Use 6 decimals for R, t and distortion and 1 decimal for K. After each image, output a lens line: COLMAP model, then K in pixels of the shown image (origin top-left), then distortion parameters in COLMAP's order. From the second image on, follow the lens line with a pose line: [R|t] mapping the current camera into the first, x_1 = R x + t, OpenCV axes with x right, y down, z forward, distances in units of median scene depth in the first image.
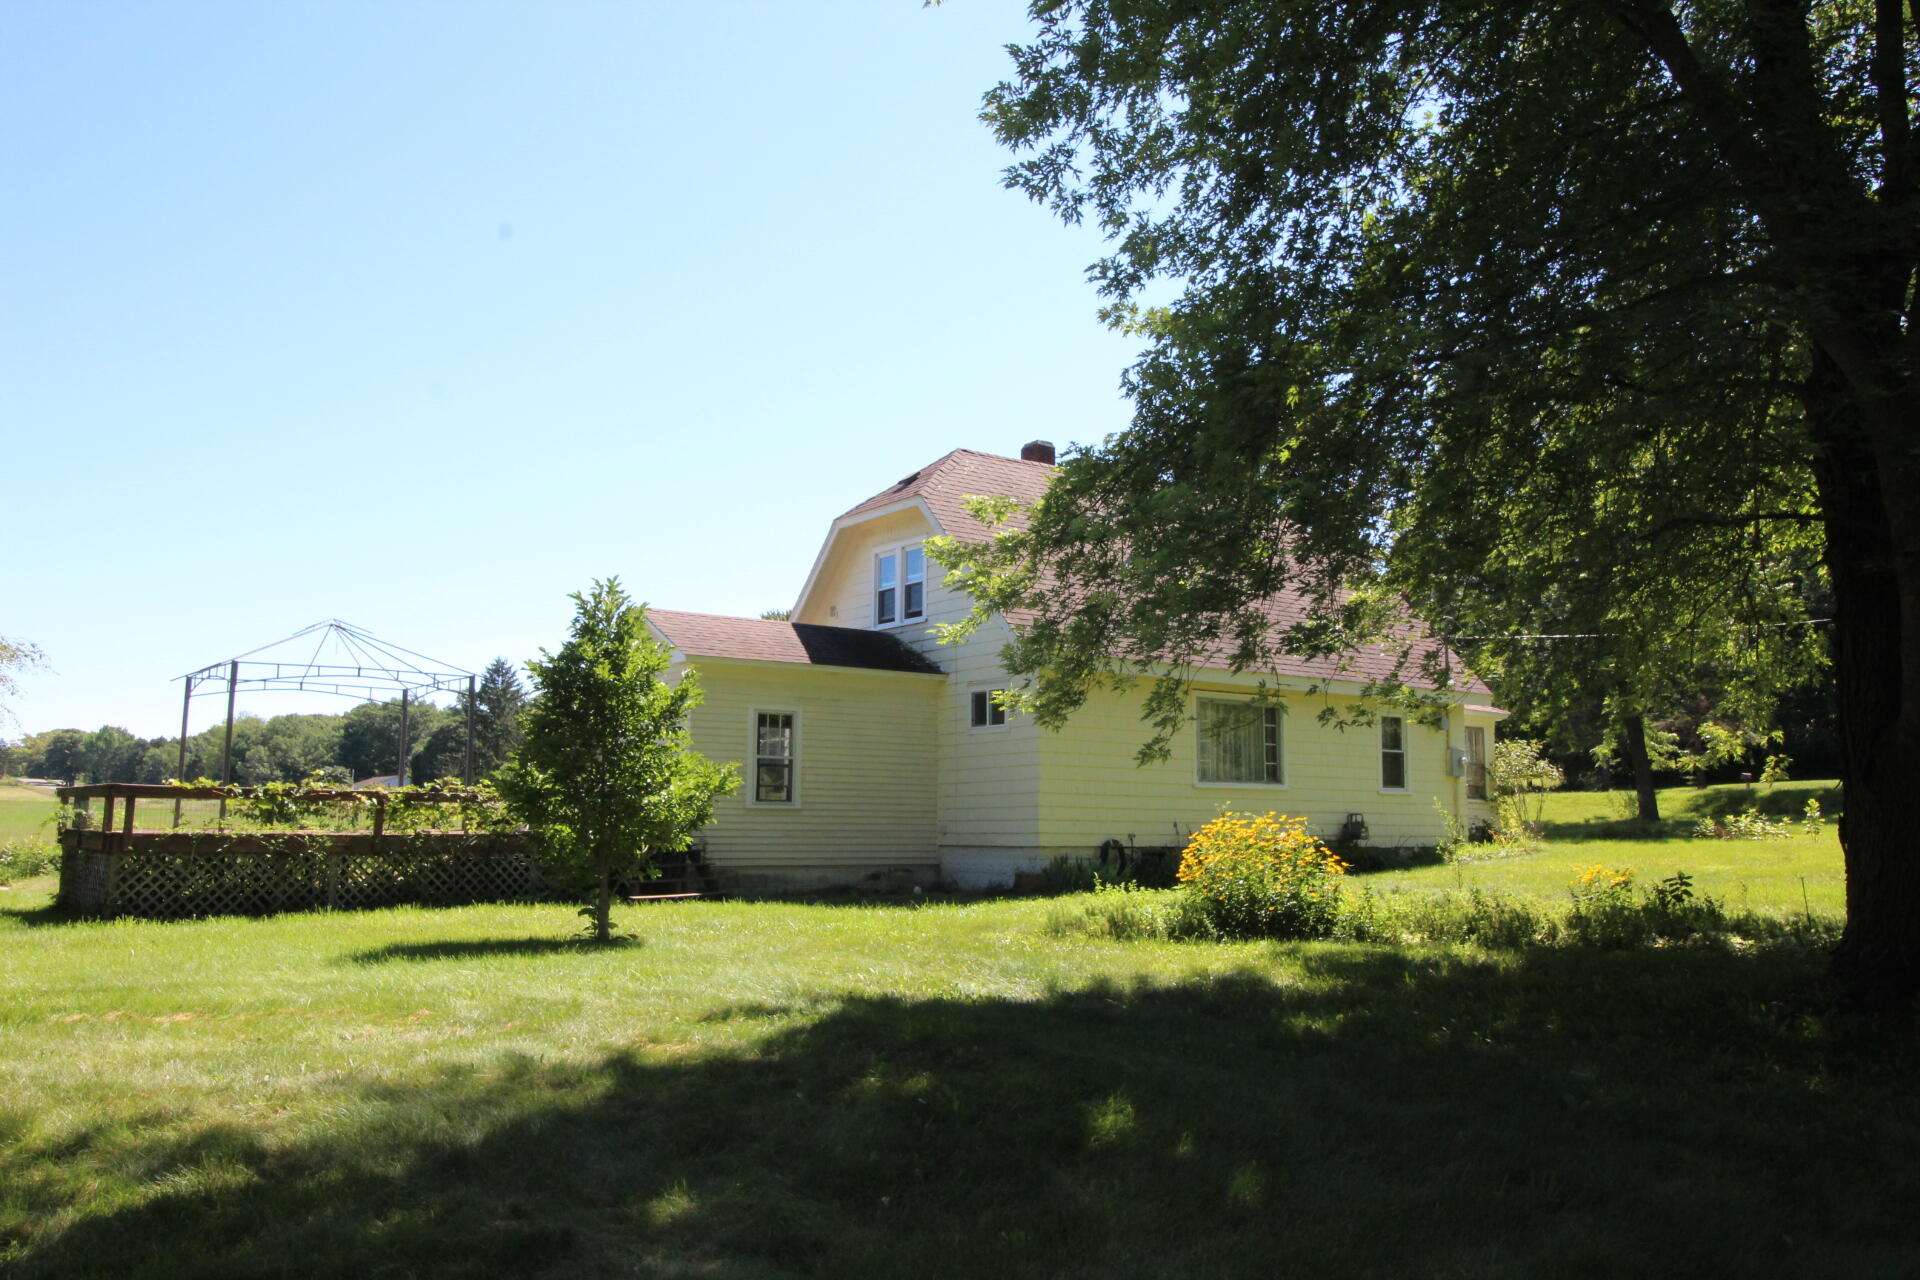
lens RADIAL K [[1501.8, 0, 956.0], [0, 1501.8, 625.5], [0, 0, 1]] dist [0.021041, -0.014011]
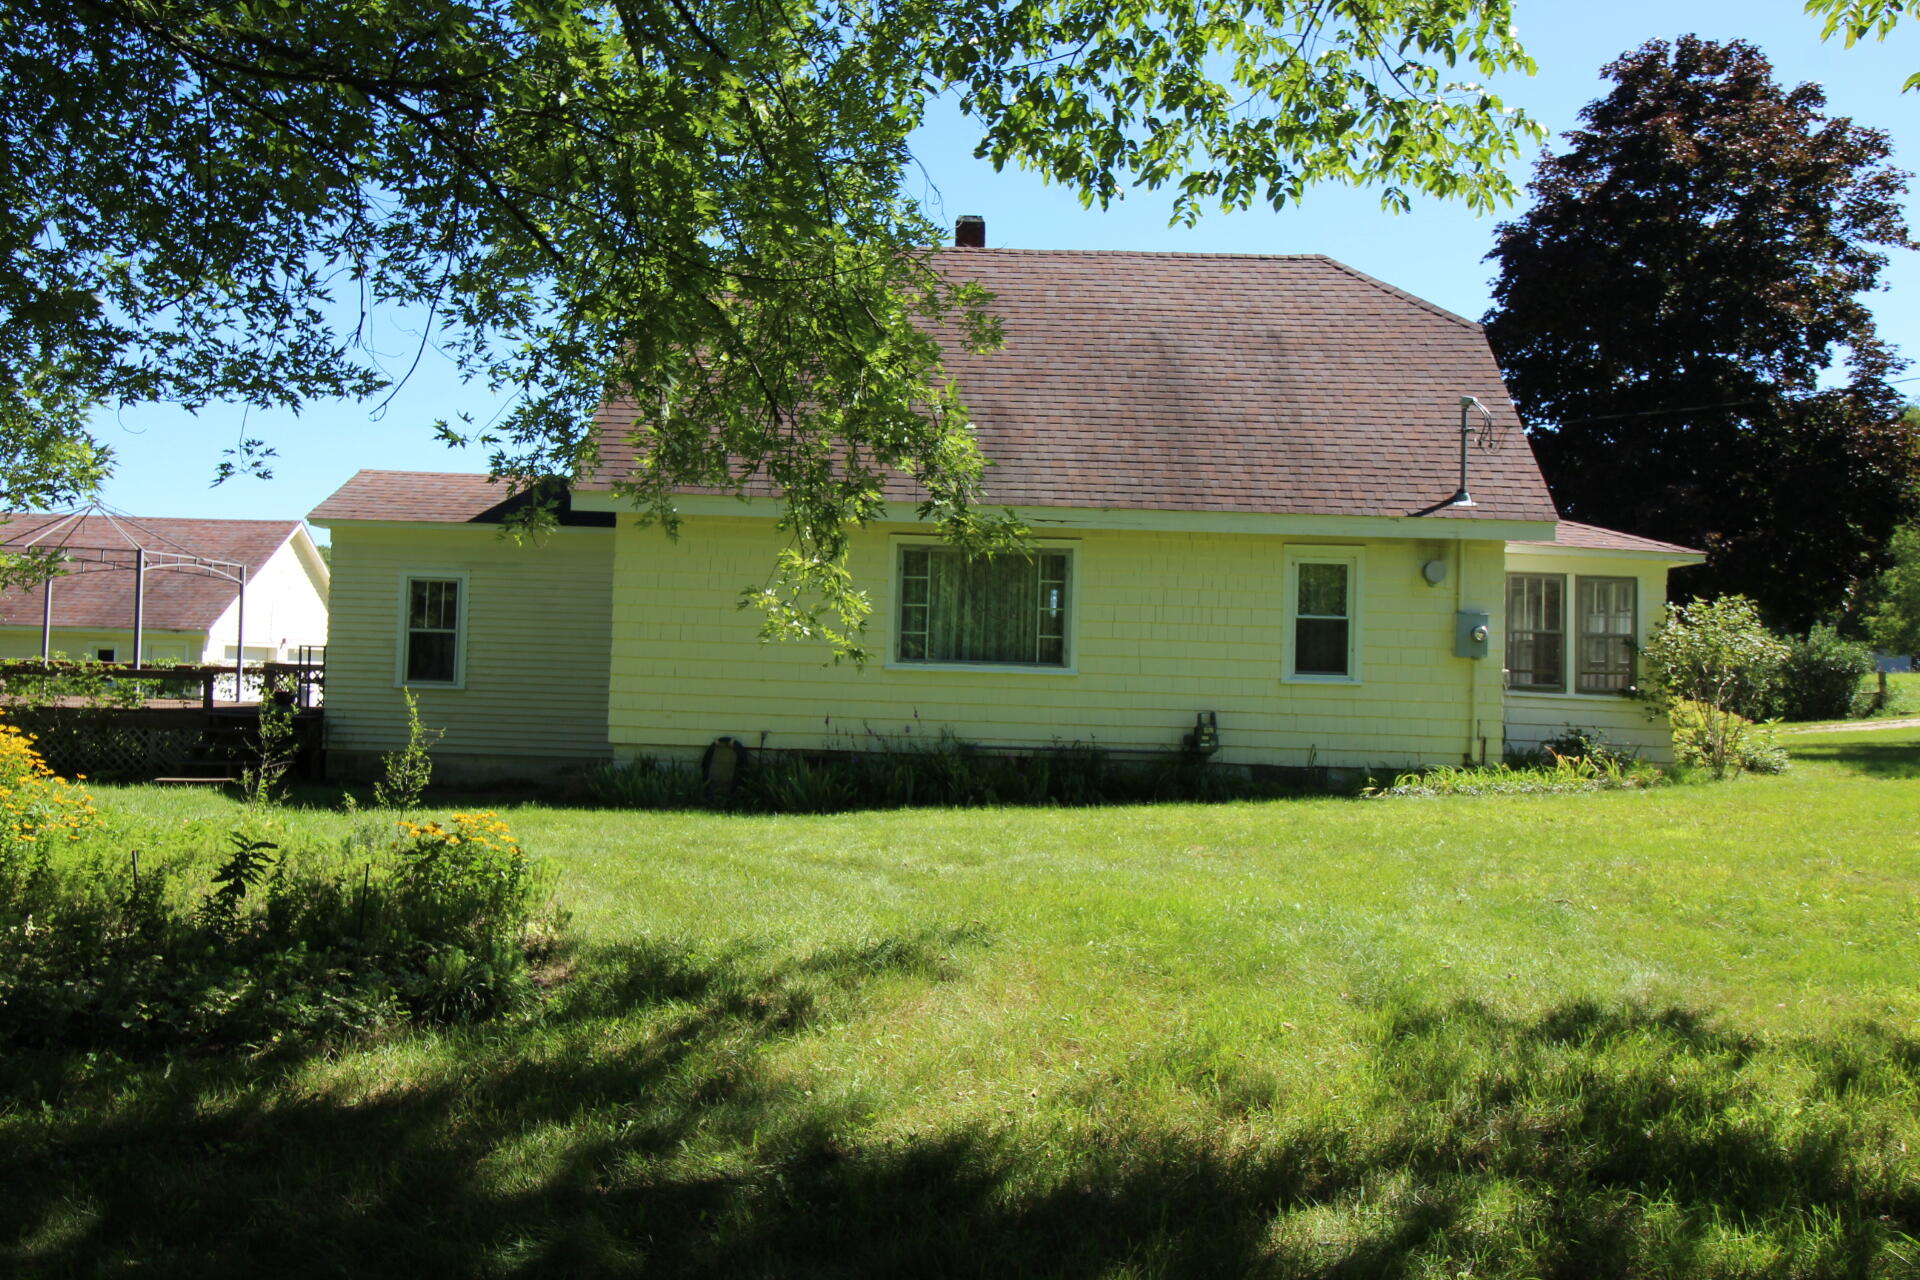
lens RADIAL K [[1501.8, 0, 956.0], [0, 1501.8, 625.5], [0, 0, 1]] dist [0.021041, -0.014011]
pose [[0.805112, -0.005968, -0.593093, 0.634895], [0.052436, 0.996750, 0.061151, 0.045505], [0.590800, -0.080332, 0.802809, 0.459937]]
